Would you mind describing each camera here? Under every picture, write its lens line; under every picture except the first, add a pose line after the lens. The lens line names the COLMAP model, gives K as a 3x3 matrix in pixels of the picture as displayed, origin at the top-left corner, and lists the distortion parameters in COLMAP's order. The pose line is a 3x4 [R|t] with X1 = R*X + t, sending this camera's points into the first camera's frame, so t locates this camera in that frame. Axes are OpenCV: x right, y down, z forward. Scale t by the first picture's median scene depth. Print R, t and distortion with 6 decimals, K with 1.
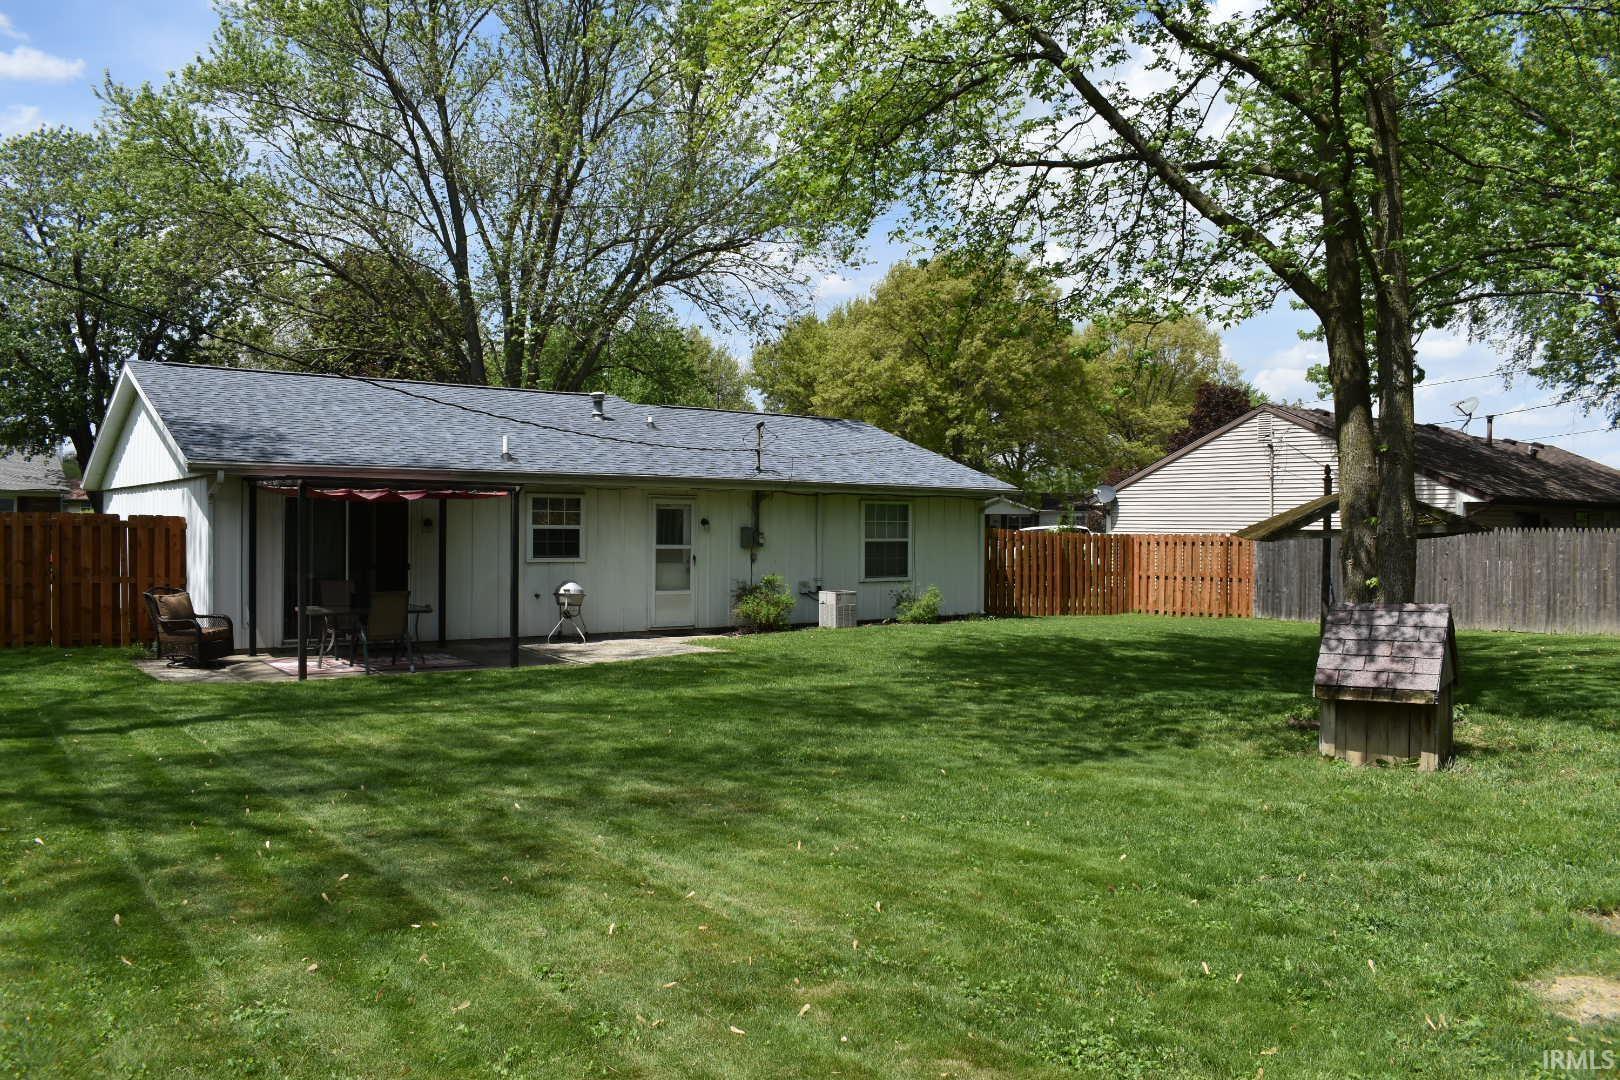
lens RADIAL K [[1279.1, 0, 816.1], [0, 1279.1, 521.2], [0, 0, 1]] dist [-0.108159, 0.008716]
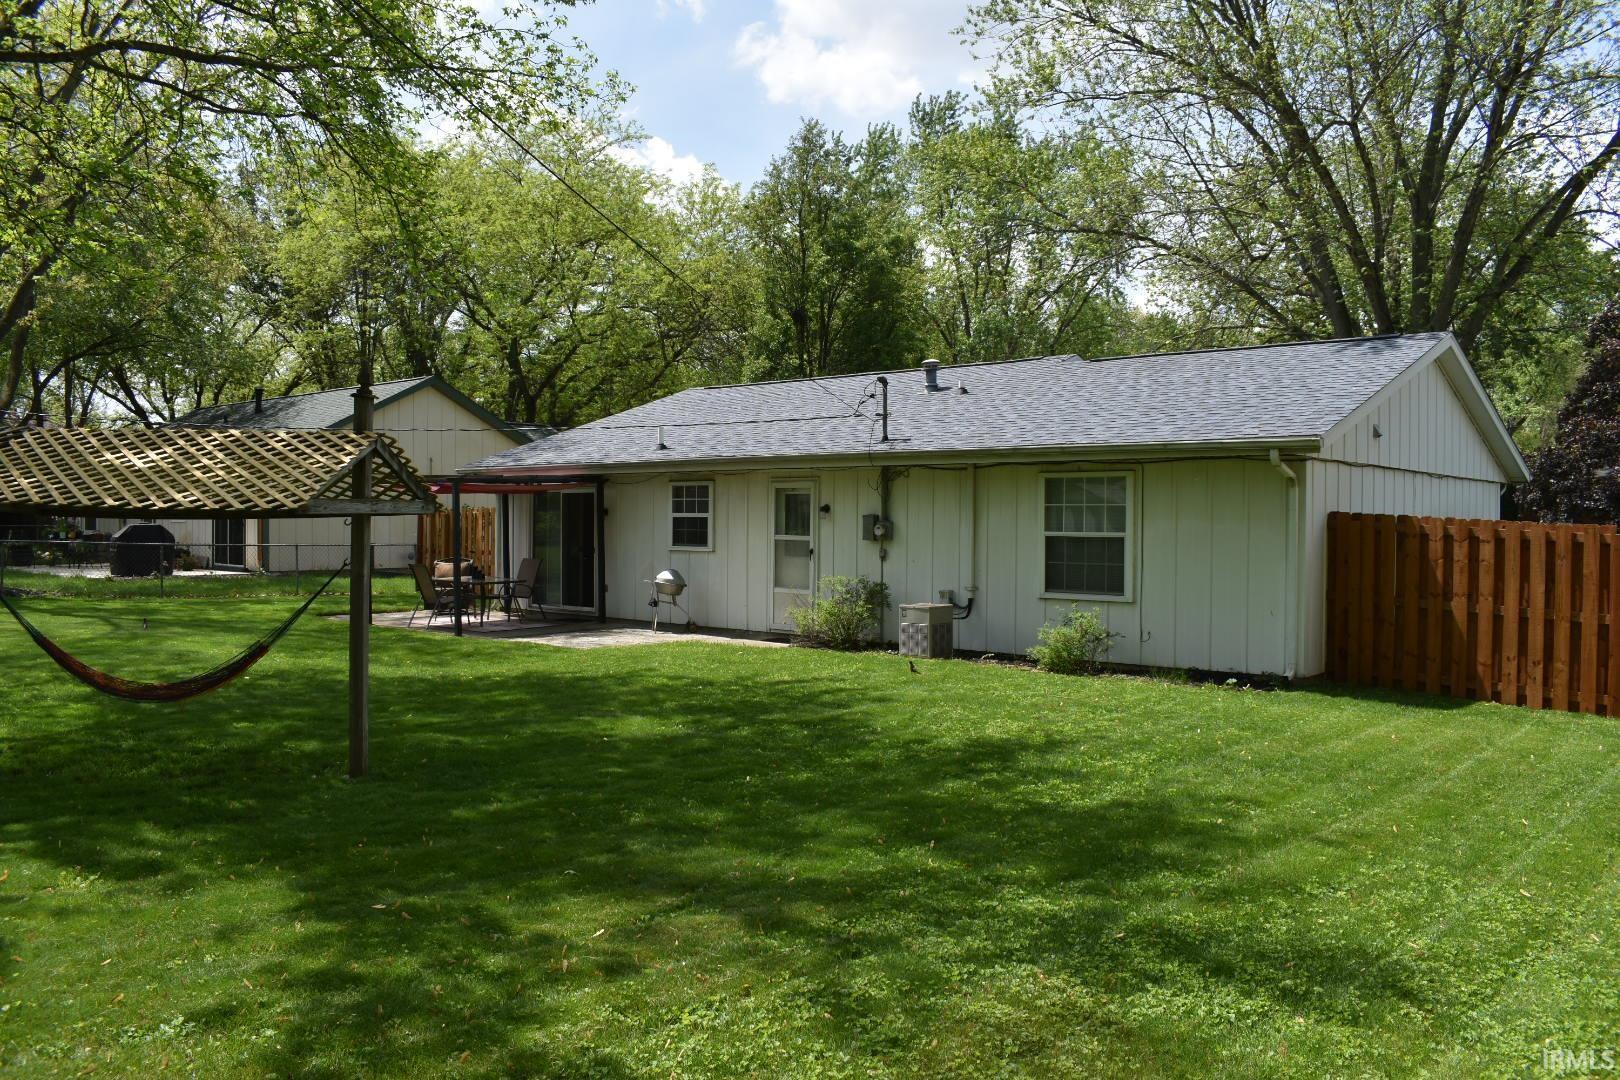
lens RADIAL K [[1279.1, 0, 816.1], [0, 1279.1, 521.2], [0, 0, 1]] dist [-0.108159, 0.008716]
pose [[0.186883, -0.018225, -0.982213, 0.733213], [-0.015634, 0.999646, -0.021524, 0.027202], [0.982258, 0.019379, 0.186532, 0.857702]]
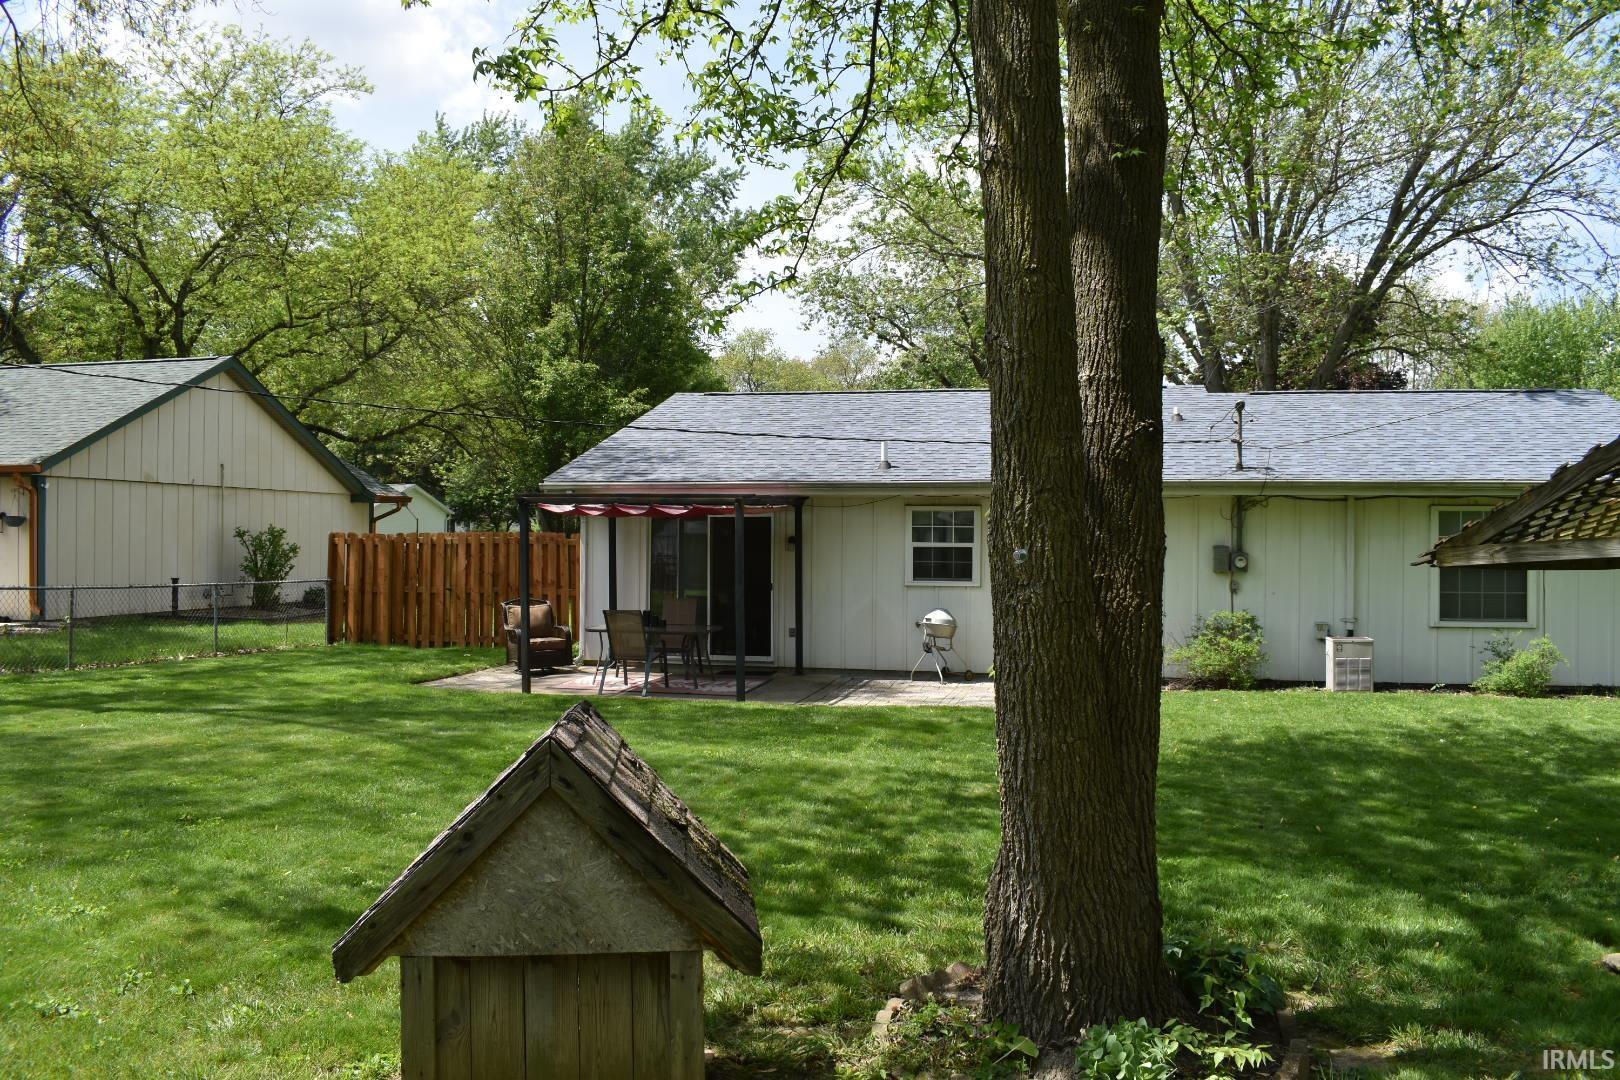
lens RADIAL K [[1279.1, 0, 816.1], [0, 1279.1, 521.2], [0, 0, 1]] dist [-0.108159, 0.008716]
pose [[0.629335, -0.015027, -0.776989, 0.382084], [0.001330, 0.999832, -0.018260, 0.003873], [0.777133, 0.010458, 0.629250, 0.373228]]
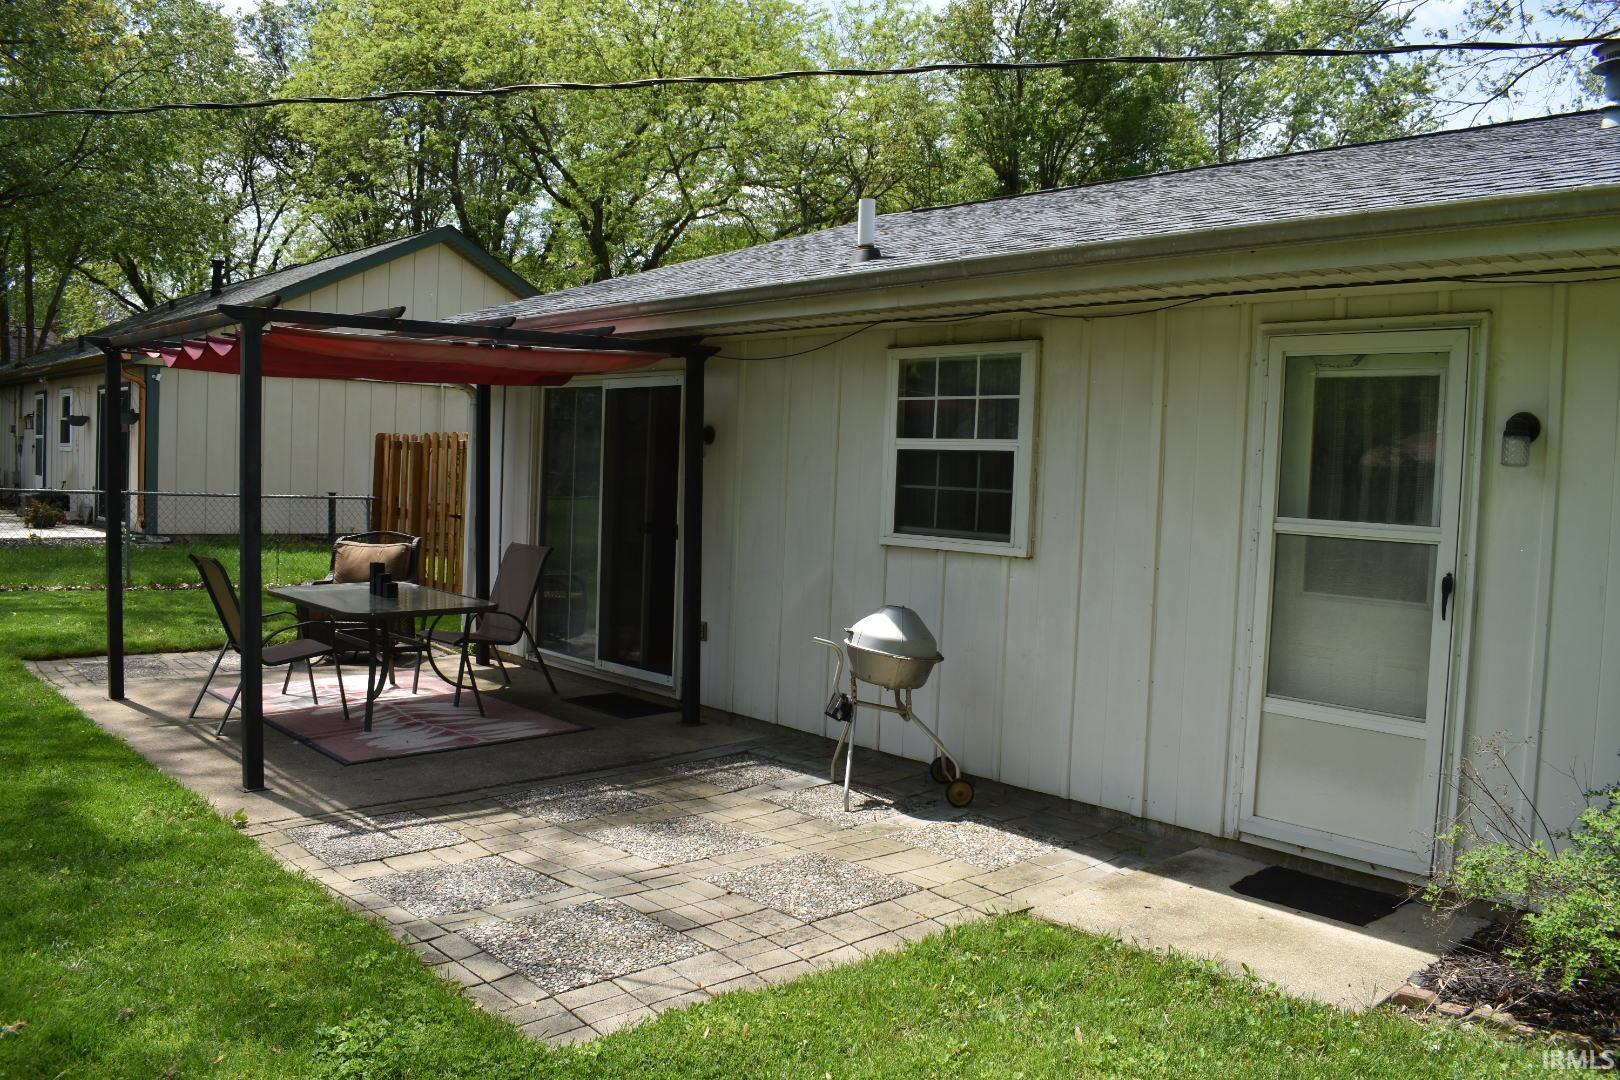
lens RADIAL K [[1279.1, 0, 816.1], [0, 1279.1, 521.2], [0, 0, 1]] dist [-0.108159, 0.008716]
pose [[0.094410, 0.019534, -0.995342, 0.111920], [-0.049098, 0.998682, 0.014943, 0.019809], [0.994322, 0.047459, 0.095245, 0.878748]]
